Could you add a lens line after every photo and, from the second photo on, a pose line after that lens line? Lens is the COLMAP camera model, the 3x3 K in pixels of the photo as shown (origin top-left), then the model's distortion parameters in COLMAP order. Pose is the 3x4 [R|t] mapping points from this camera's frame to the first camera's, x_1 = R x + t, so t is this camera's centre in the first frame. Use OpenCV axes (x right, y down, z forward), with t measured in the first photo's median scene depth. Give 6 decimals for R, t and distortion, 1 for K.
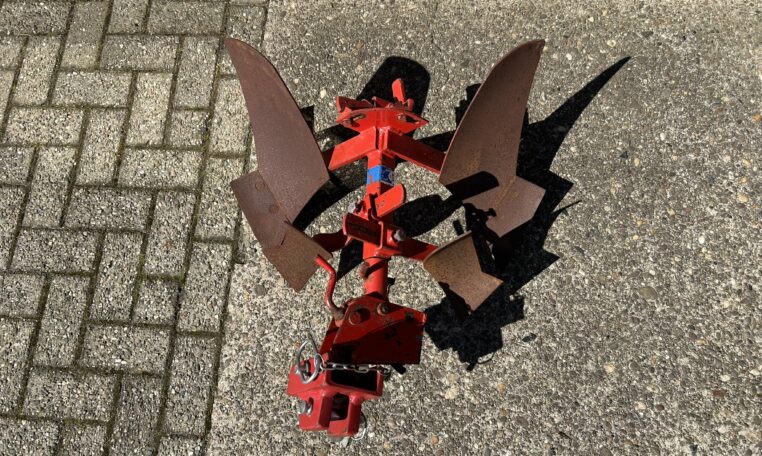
lens RADIAL K [[576.8, 0, 381.0], [0, 576.8, 228.0], [0, 0, 1]] dist [0.026584, -0.034159]
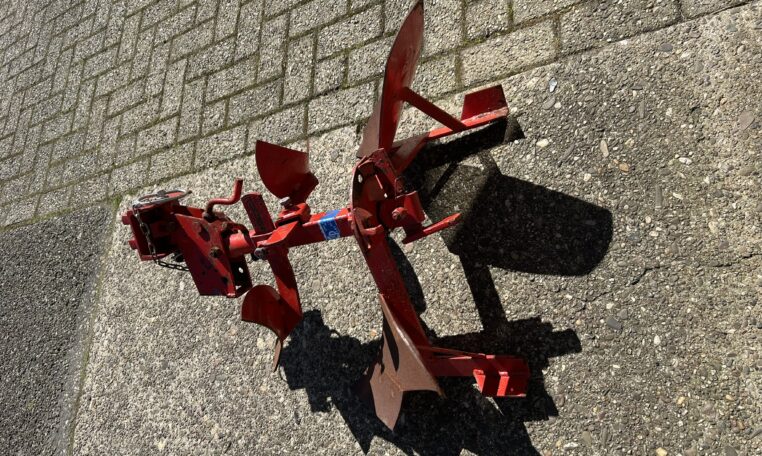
lens RADIAL K [[576.8, 0, 381.0], [0, 576.8, 228.0], [0, 0, 1]] dist [0.026584, -0.034159]
pose [[0.073251, 0.953295, -0.293023, 0.243268], [-0.657695, 0.267043, 0.704361, -0.680470], [0.749714, 0.141124, 0.646539, 0.410567]]
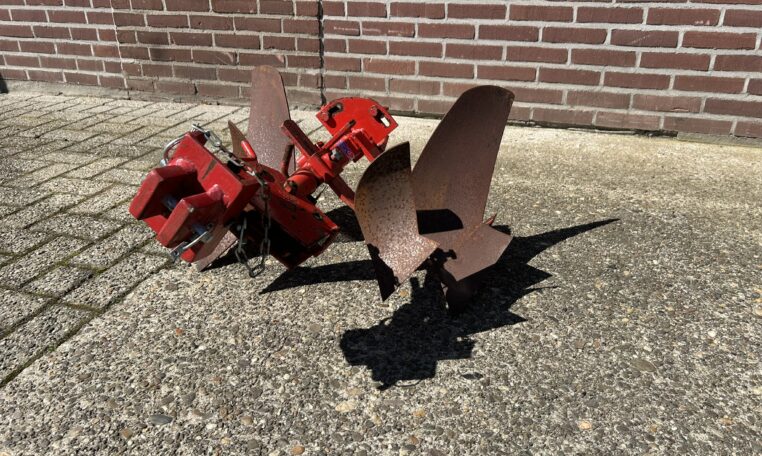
lens RADIAL K [[576.8, 0, 381.0], [0, 576.8, 228.0], [0, 0, 1]] dist [0.026584, -0.034159]
pose [[0.966487, 0.172262, -0.190339, 0.246600], [-0.256715, 0.646968, -0.718004, 0.607706], [-0.000541, 0.742804, 0.669509, 0.371446]]
